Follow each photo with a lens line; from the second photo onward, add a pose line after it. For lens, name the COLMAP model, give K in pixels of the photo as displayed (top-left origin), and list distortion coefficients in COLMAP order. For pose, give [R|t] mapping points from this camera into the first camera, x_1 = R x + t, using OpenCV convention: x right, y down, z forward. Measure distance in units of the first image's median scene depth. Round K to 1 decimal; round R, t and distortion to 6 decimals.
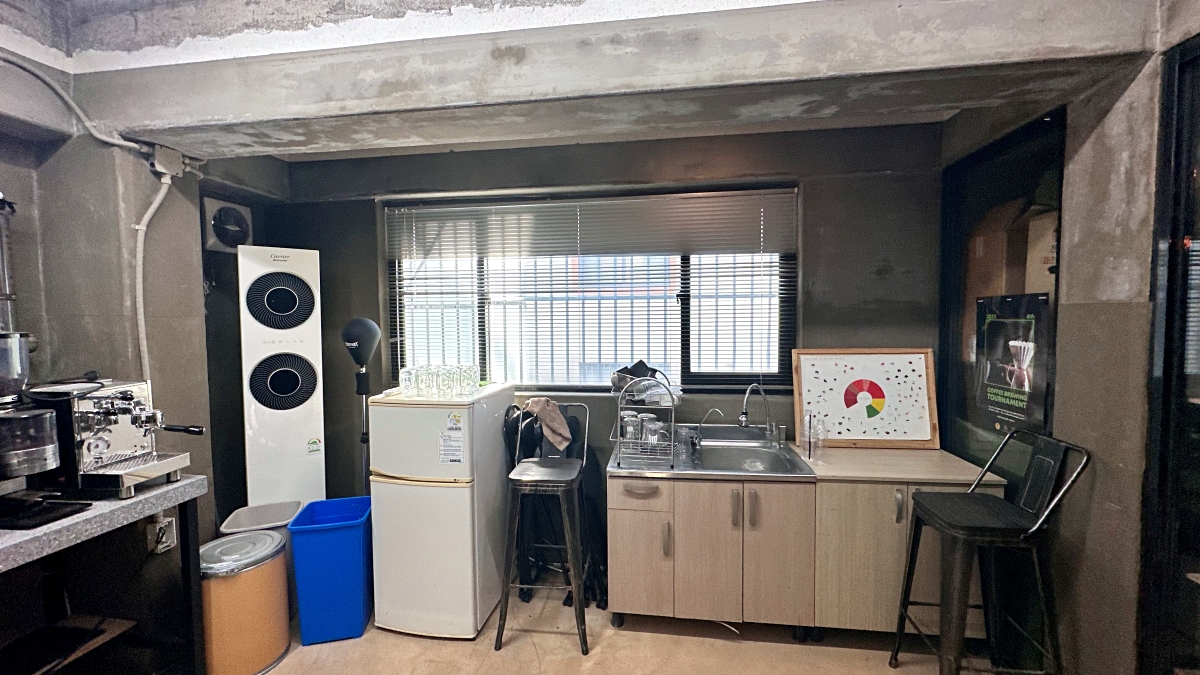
lens RADIAL K [[476.8, 0, 600.3], [0, 476.8, 338.5], [0, 0, 1]] dist [-0.001629, -0.000591]
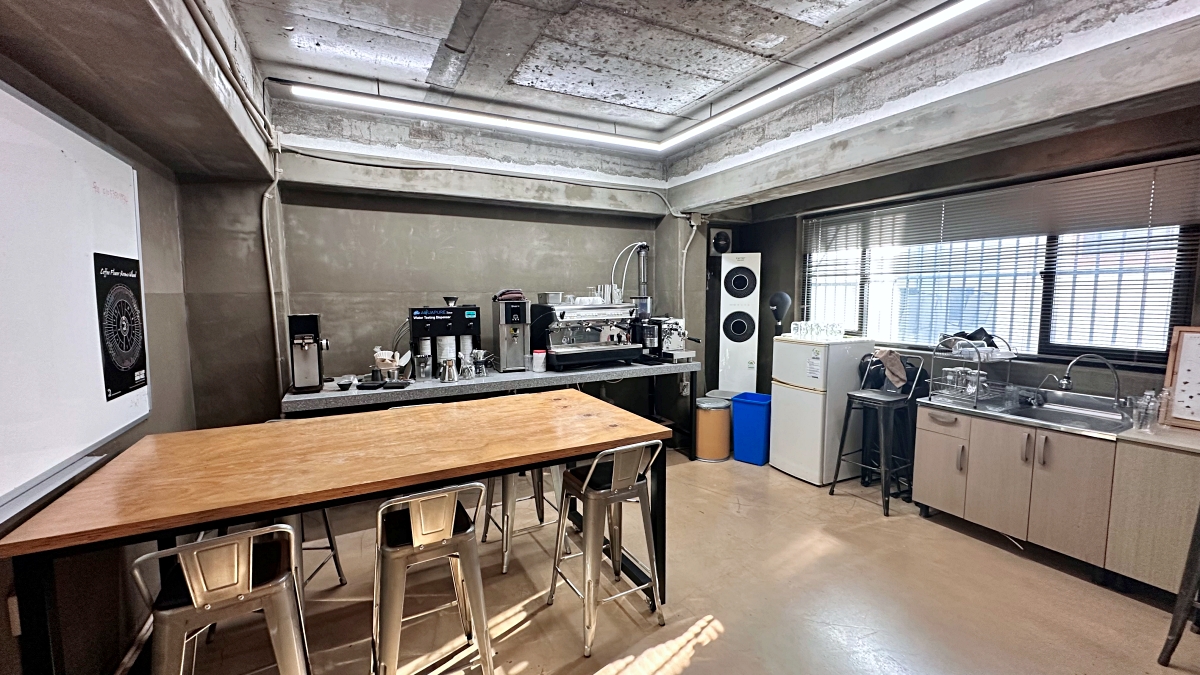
lens RADIAL K [[476.8, 0, 600.5], [0, 476.8, 337.0], [0, 0, 1]] dist [-0.001629, -0.000591]
pose [[0.588826, 0.080204, -0.804271, 0.589731], [-0.040657, 0.996744, 0.069632, 0.028293], [0.807237, -0.008302, 0.590170, -0.601355]]
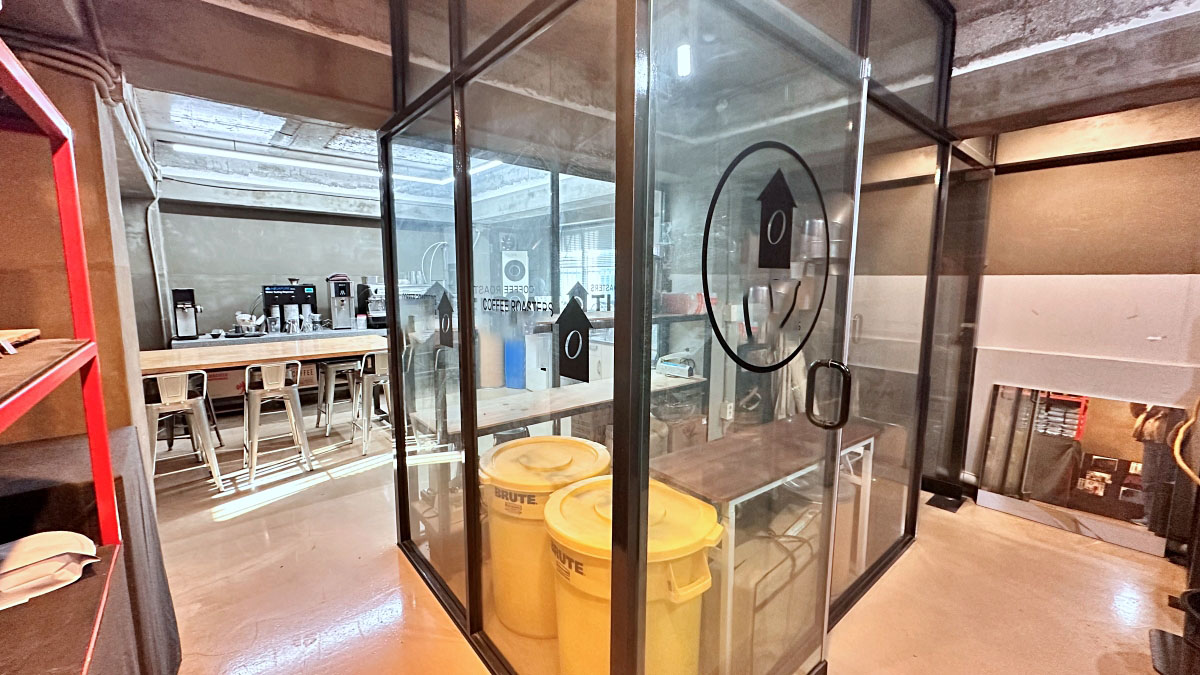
lens RADIAL K [[476.8, 0, 600.3], [0, 476.8, 338.1], [0, 0, 1]] dist [-0.001629, -0.000591]
pose [[0.752728, 0.092895, -0.651744, 1.763472], [-0.043640, 0.994858, 0.091398, 0.039176], [0.656883, -0.040356, 0.752911, -0.866842]]
